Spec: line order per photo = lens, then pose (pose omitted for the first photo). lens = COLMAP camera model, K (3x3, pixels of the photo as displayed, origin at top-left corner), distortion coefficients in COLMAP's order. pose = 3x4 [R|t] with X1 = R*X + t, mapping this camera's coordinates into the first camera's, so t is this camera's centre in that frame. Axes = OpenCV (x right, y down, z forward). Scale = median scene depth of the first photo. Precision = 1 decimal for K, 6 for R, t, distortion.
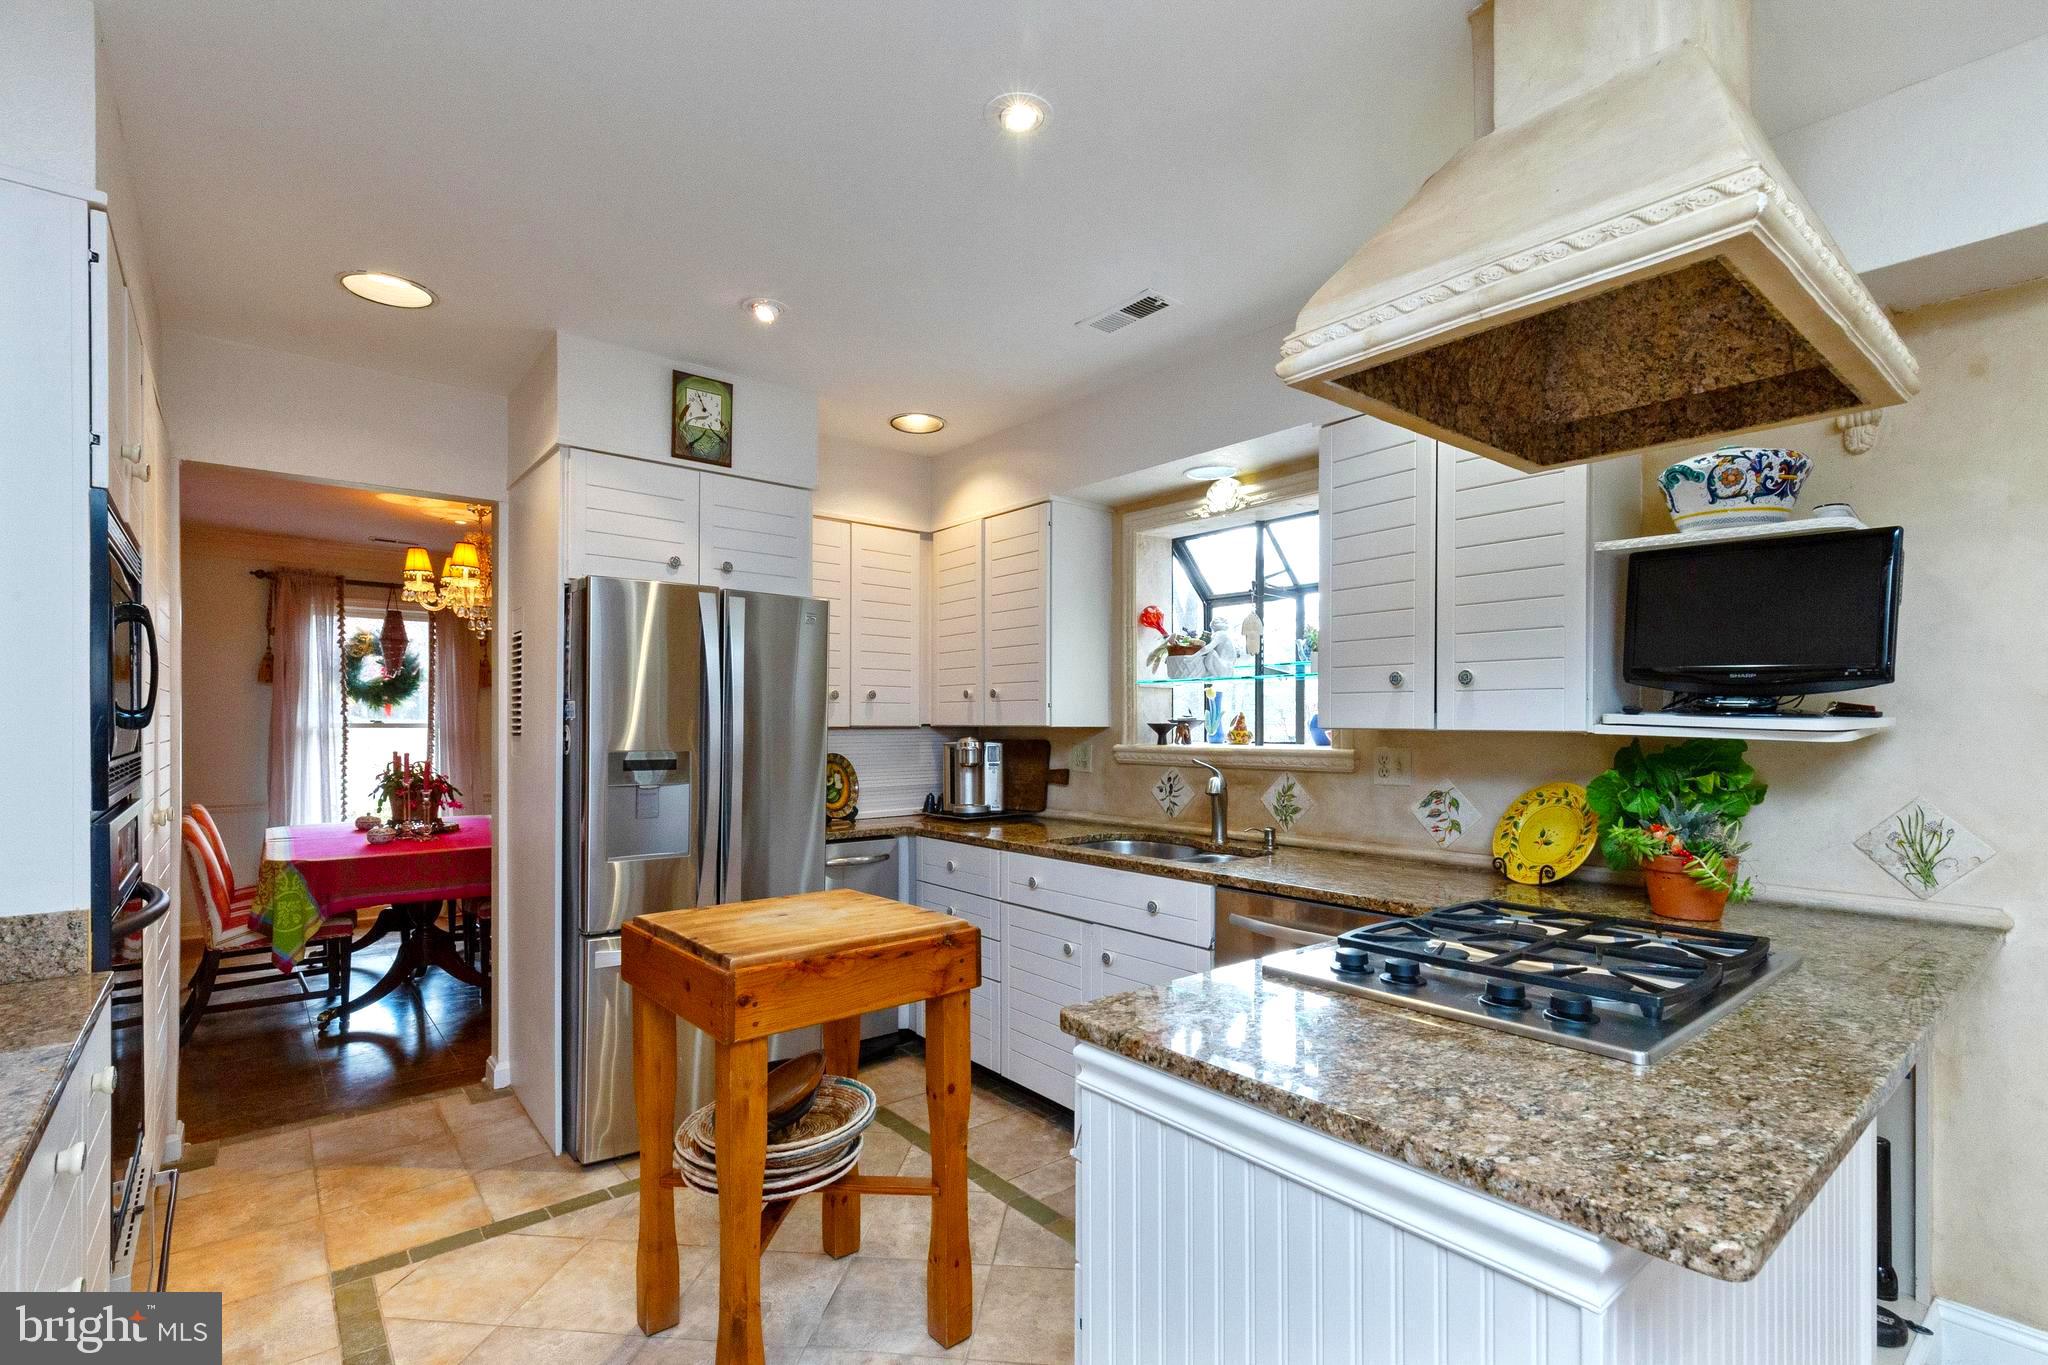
lens RADIAL K [[941.8, 0, 1033.0], [0, 941.8, 731.8], [0, 0, 1]] dist [0.010239, 0.000157]
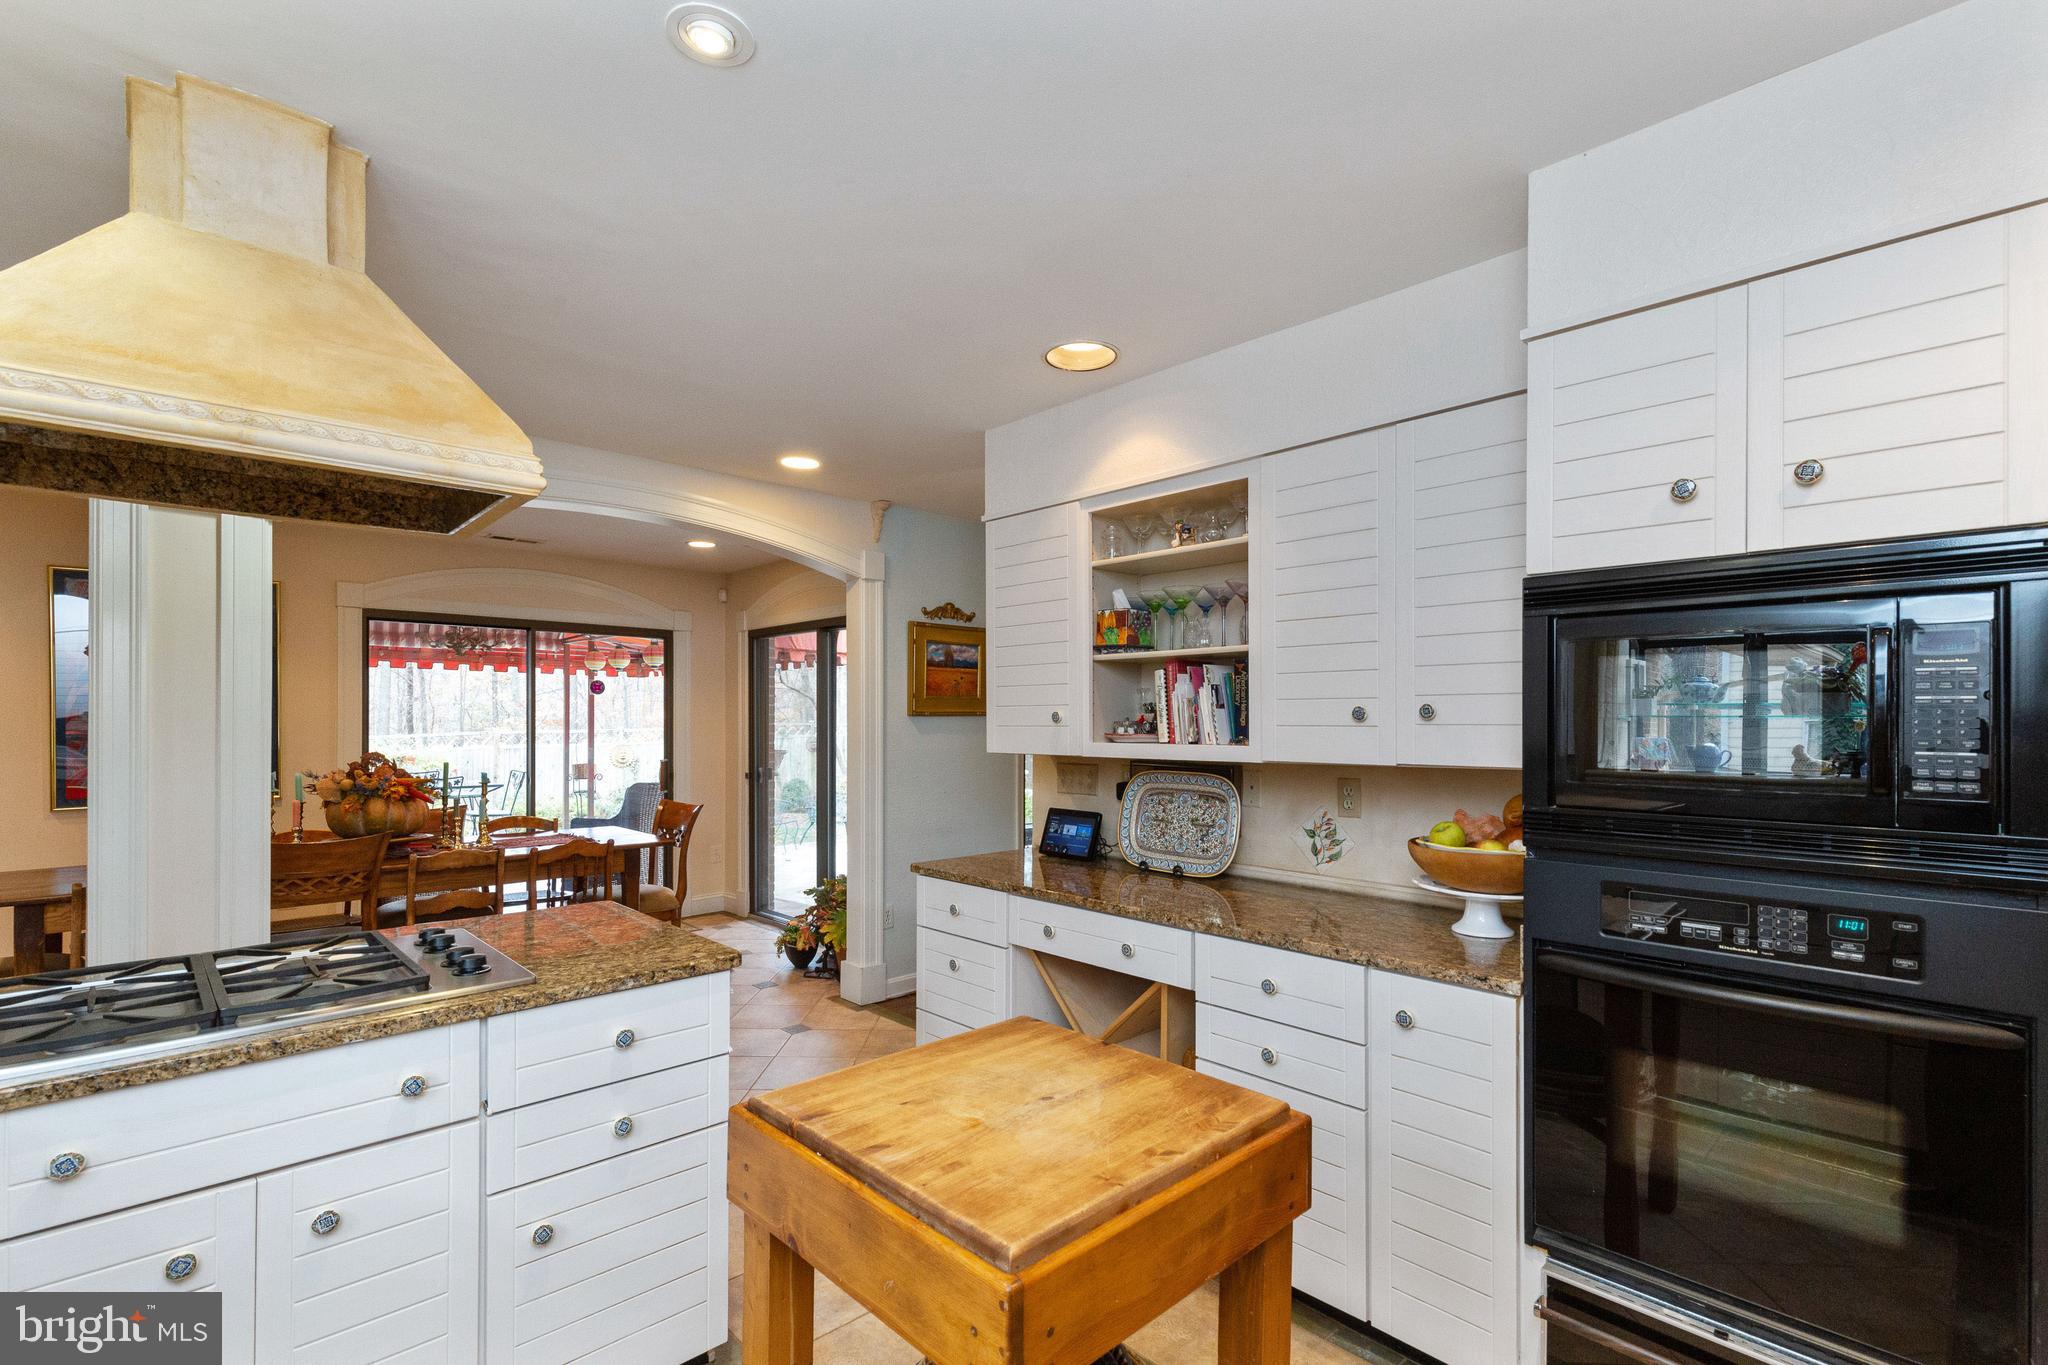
lens RADIAL K [[936.0, 0, 1019.8], [0, 936.0, 717.6], [0, 0, 1]] dist [0.003774, 0.000204]
pose [[-0.998107, -0.006650, -0.061148, -0.139531], [-0.007011, 0.999959, 0.005693, -0.039836], [0.061107, 0.006110, -0.998113, 1.081003]]
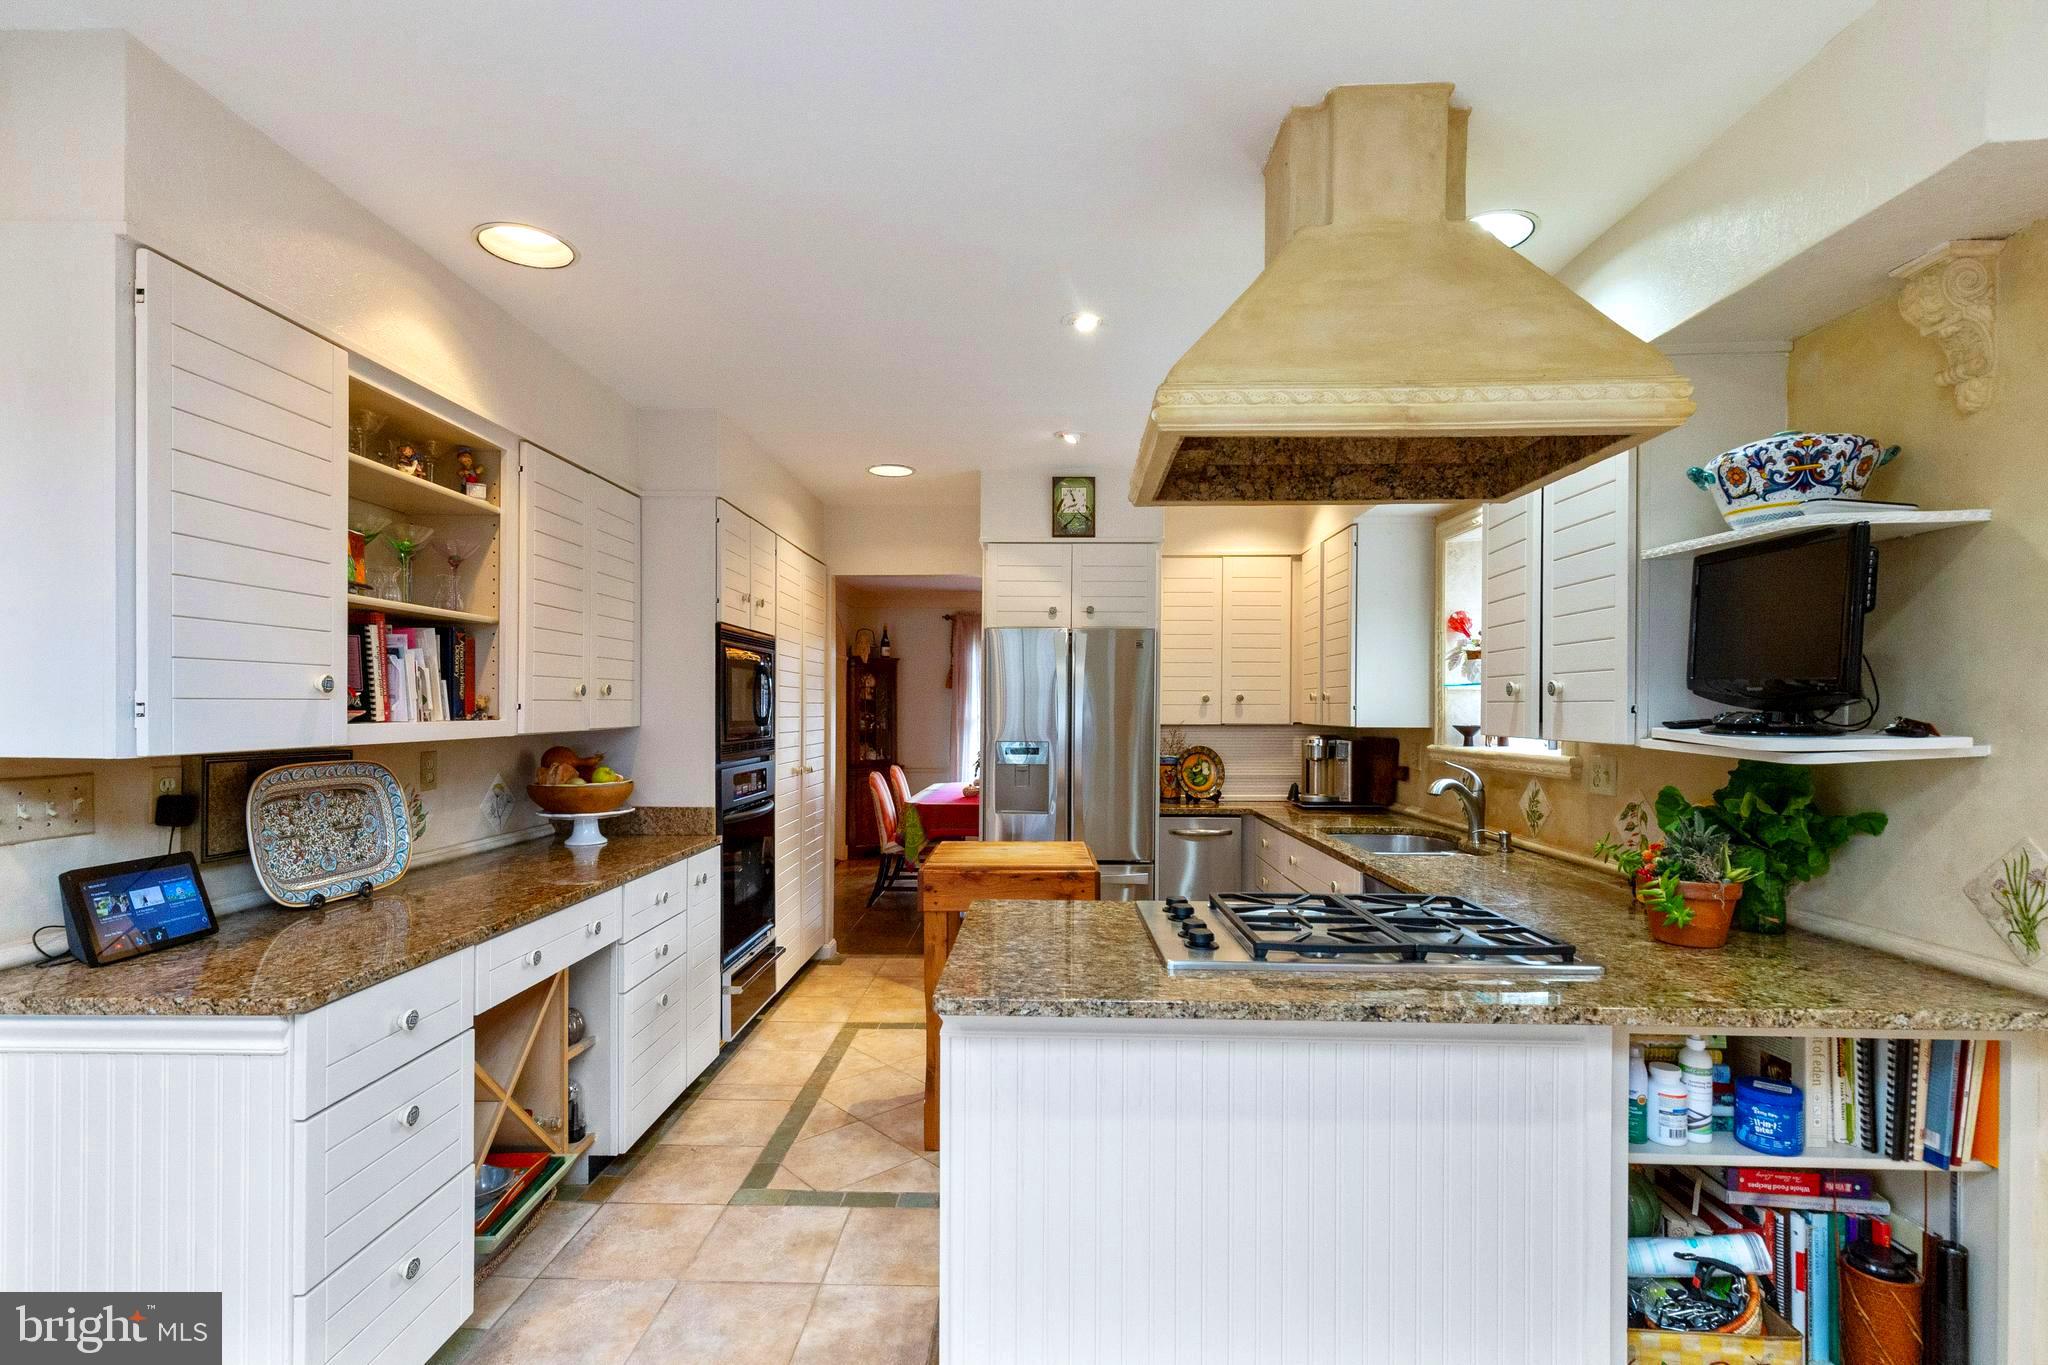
lens RADIAL K [[936.0, 0, 1019.8], [0, 936.0, 717.6], [0, 0, 1]] dist [0.003774, 0.000204]
pose [[0.748679, 0.006286, -0.662903, 0.523641], [-0.007747, 0.999970, 0.000733, -0.016892], [0.662887, 0.004587, 0.748705, -0.099223]]
